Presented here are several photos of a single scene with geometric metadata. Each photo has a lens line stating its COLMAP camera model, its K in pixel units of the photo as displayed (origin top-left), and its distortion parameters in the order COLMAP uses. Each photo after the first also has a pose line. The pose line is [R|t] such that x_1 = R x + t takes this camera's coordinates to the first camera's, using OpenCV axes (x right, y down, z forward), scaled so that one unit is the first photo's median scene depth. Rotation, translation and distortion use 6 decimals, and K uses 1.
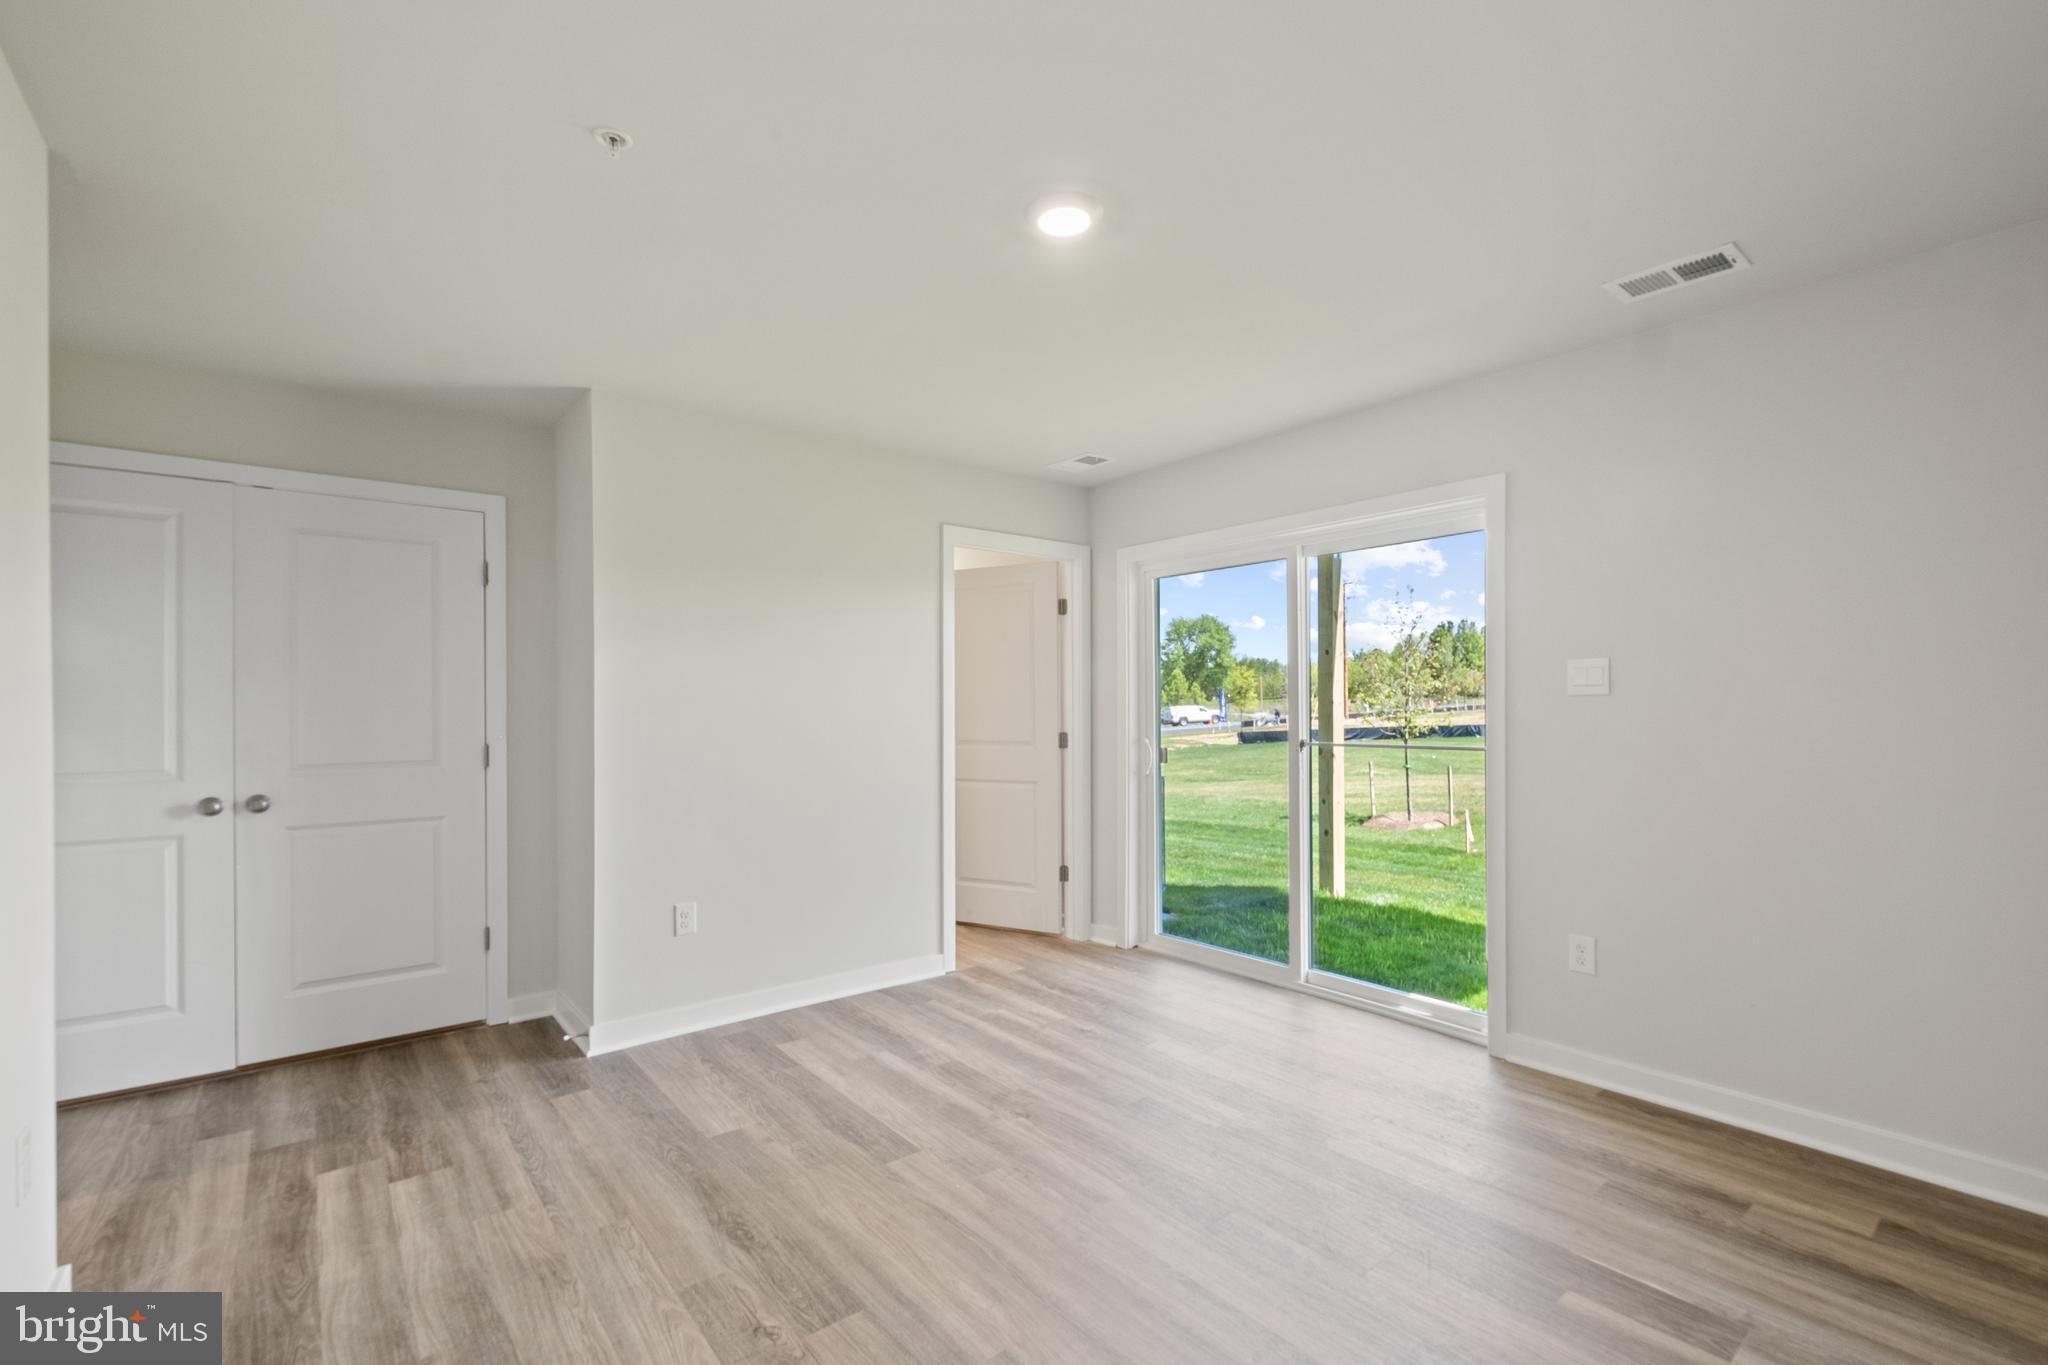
lens RADIAL K [[893.0, 0, 1029.3], [0, 893.0, 696.7], [0, 0, 1]] dist [-0.000568, -0.000436]
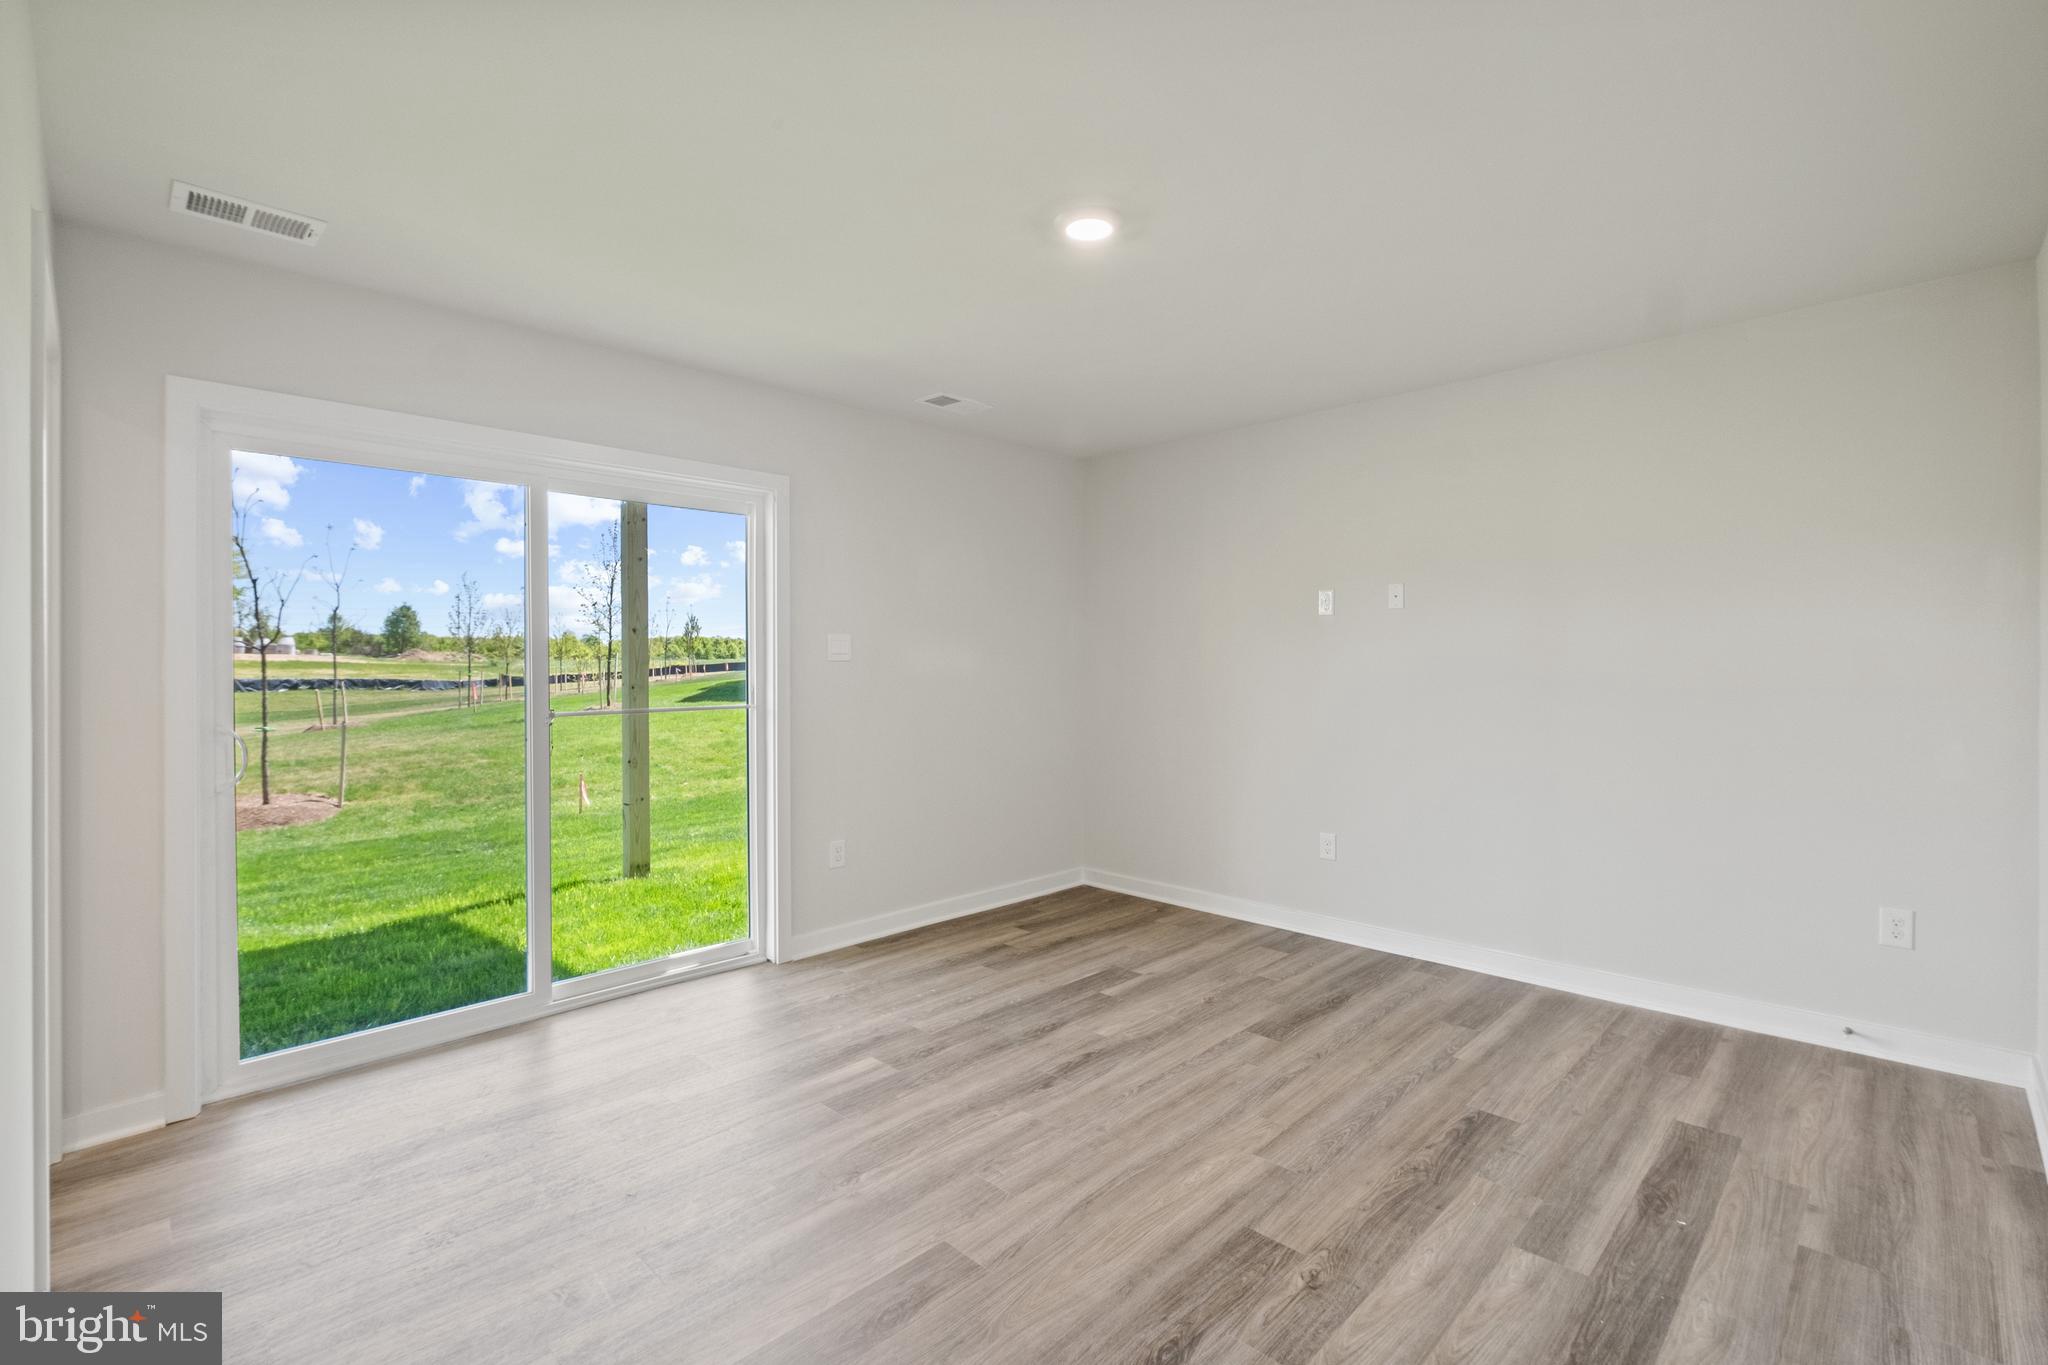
lens RADIAL K [[912.4, 0, 1025.8], [0, 912.4, 674.4], [0, 0, 1]] dist [-0.002747, -0.000756]
pose [[-0.105707, -0.001759, 0.994396, -1.061953], [-0.004664, 0.999988, 0.001273, 0.020380], [-0.994386, -0.004503, -0.105714, 1.184144]]
